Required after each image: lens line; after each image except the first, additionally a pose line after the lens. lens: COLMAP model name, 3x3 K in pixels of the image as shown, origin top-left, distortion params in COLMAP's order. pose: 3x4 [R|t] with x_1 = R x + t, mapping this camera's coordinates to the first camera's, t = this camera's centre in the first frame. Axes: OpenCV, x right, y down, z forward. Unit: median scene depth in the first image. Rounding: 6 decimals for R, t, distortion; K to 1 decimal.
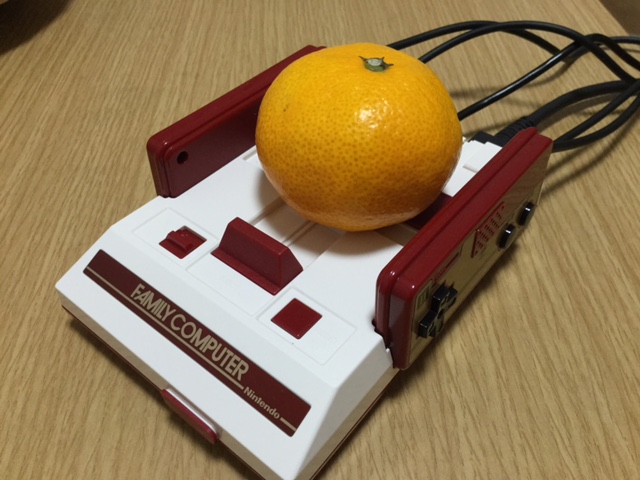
lens RADIAL K [[590.1, 0, 318.8], [0, 590.1, 224.5], [0, 0, 1]] dist [0.097993, -0.218398]
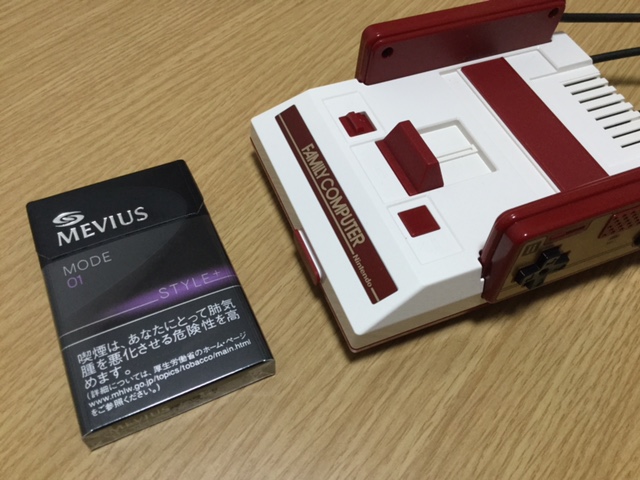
lens RADIAL K [[590.1, 0, 318.8], [0, 590.1, 224.5], [0, 0, 1]] dist [0.097993, -0.218398]
pose [[0.877792, 0.409321, -0.248874, 0.077260], [-0.368686, 0.908960, 0.194582, 0.012153], [0.305863, -0.079046, 0.948788, -0.142806]]
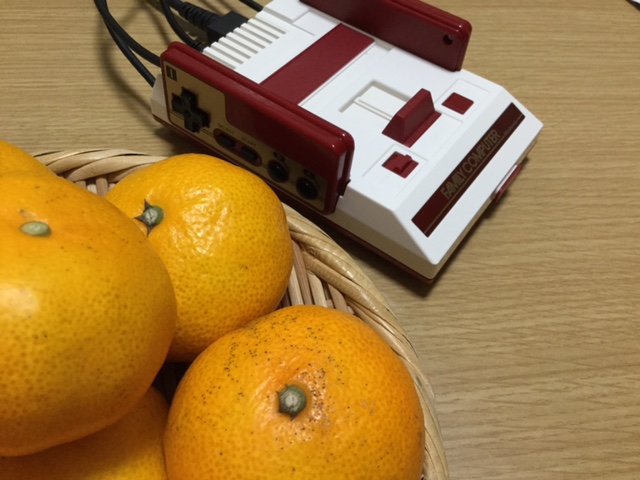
lens RADIAL K [[590.1, 0, 318.8], [0, 590.1, 224.5], [0, 0, 1]] dist [0.097993, -0.218398]
pose [[-0.045066, -0.779188, 0.625168, -1.174845], [0.650347, 0.452145, 0.610421, -0.835677], [-0.758299, 0.434085, 0.486366, 0.637703]]
